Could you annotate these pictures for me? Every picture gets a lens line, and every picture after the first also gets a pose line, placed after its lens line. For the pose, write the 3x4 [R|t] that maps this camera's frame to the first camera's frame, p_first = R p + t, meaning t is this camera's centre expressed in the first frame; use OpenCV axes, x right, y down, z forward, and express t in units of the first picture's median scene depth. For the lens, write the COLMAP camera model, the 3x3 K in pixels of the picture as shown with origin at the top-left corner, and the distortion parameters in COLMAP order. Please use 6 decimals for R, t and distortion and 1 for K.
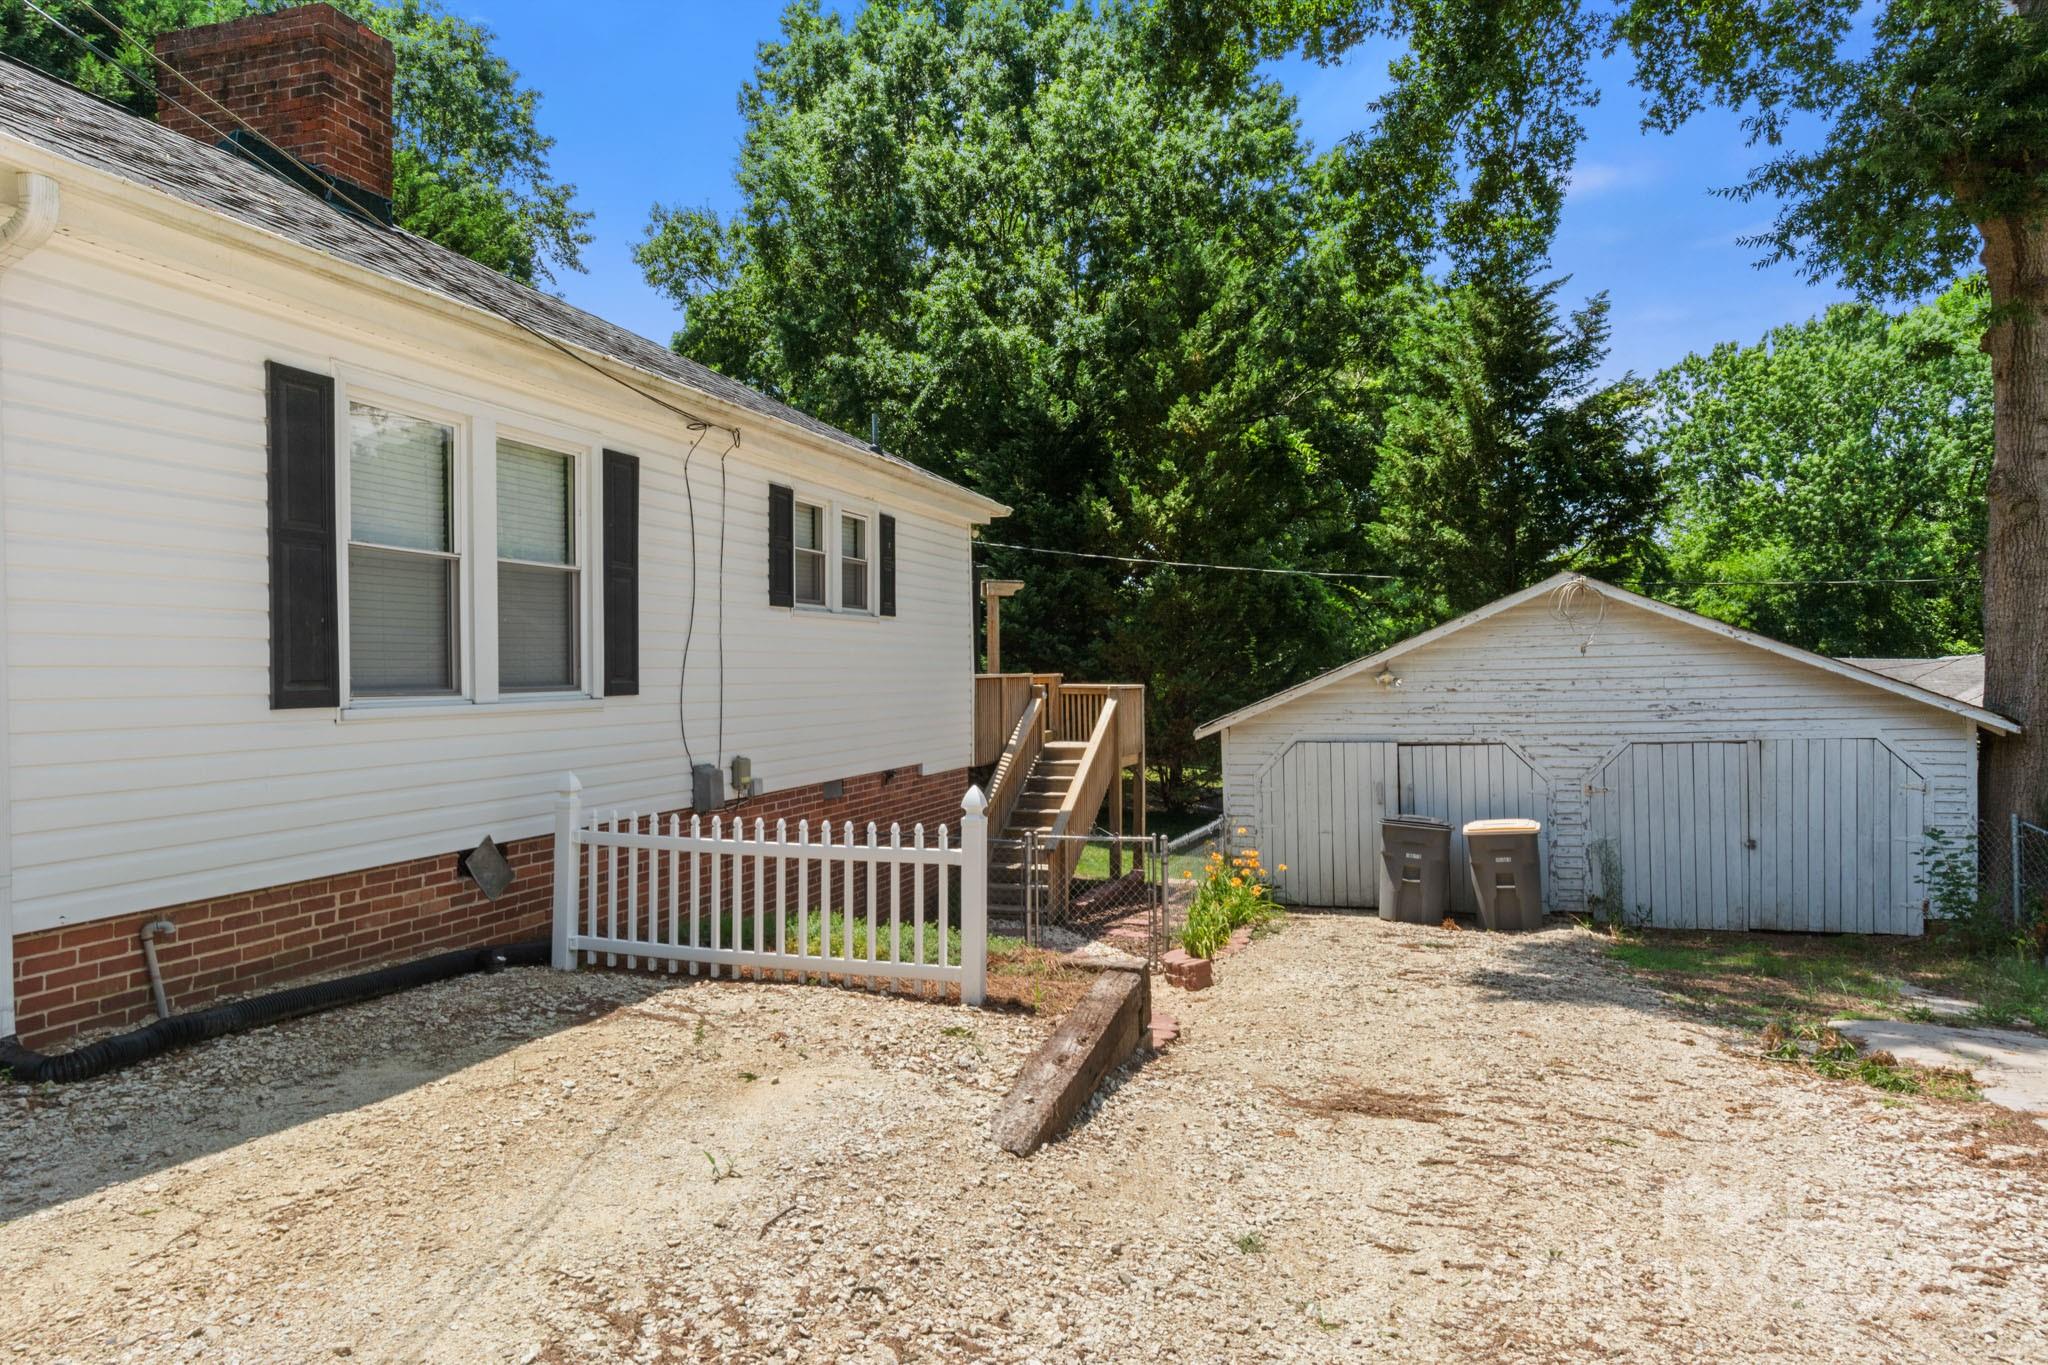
lens RADIAL K [[805.6, 0, 1024.0], [0, 805.6, 682.5], [0, 0, 1]] dist [0.006673, -0.000257]
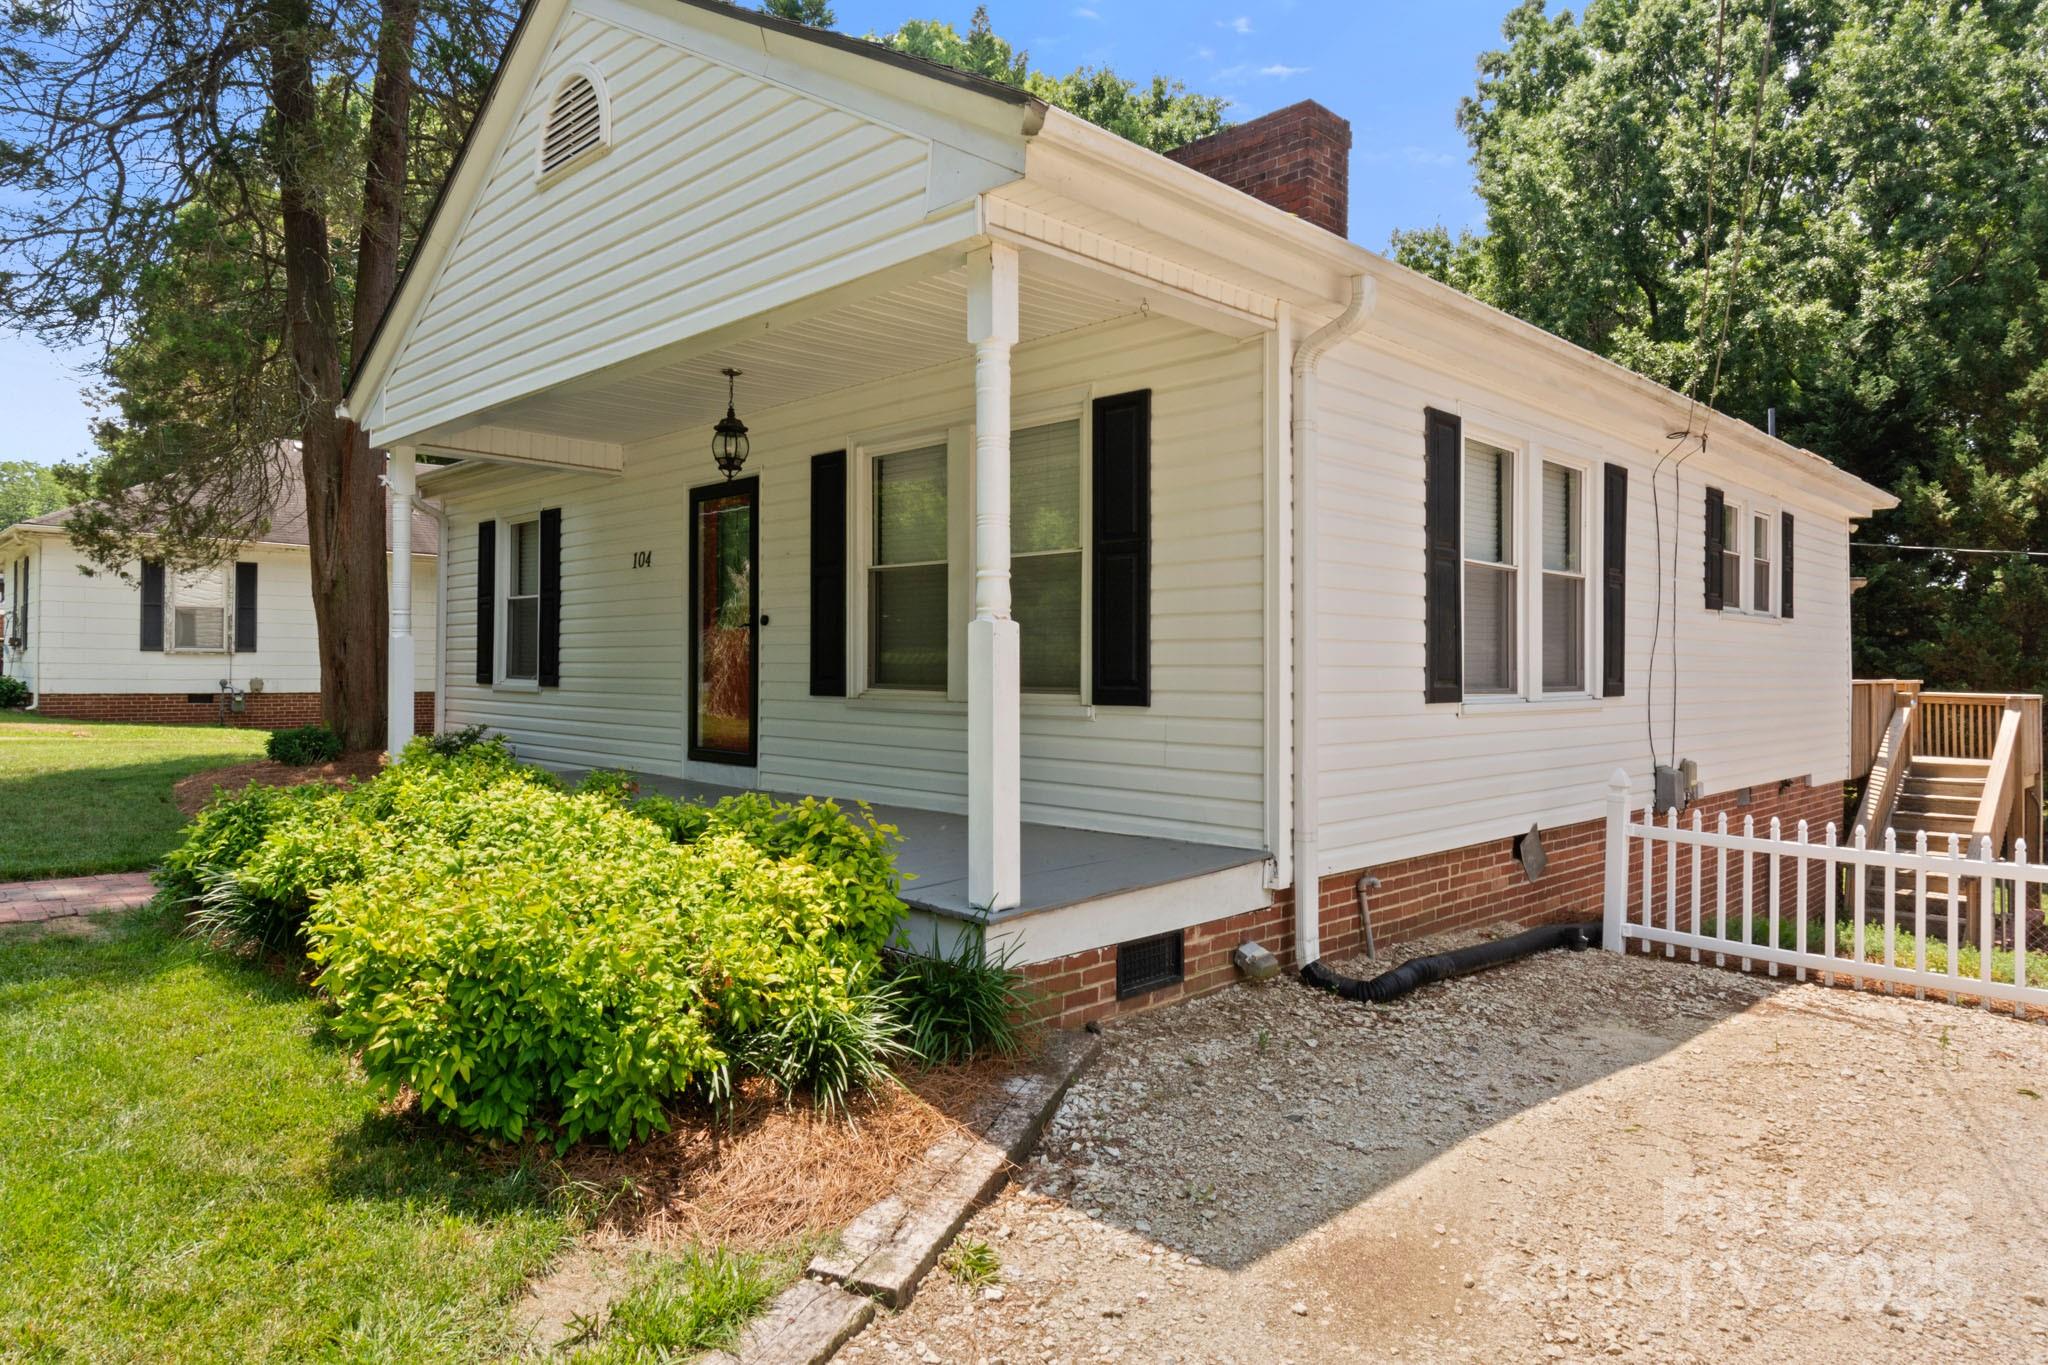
lens RADIAL K [[805.2, 0, 1023.9], [0, 805.2, 670.6], [0, 0, 1]] dist [0.000932, 0.000445]
pose [[0.951572, 0.016676, -0.306972, -0.577060], [-0.019287, 0.999799, -0.005474, 0.001925], [0.306819, 0.011129, 0.951703, -0.146148]]
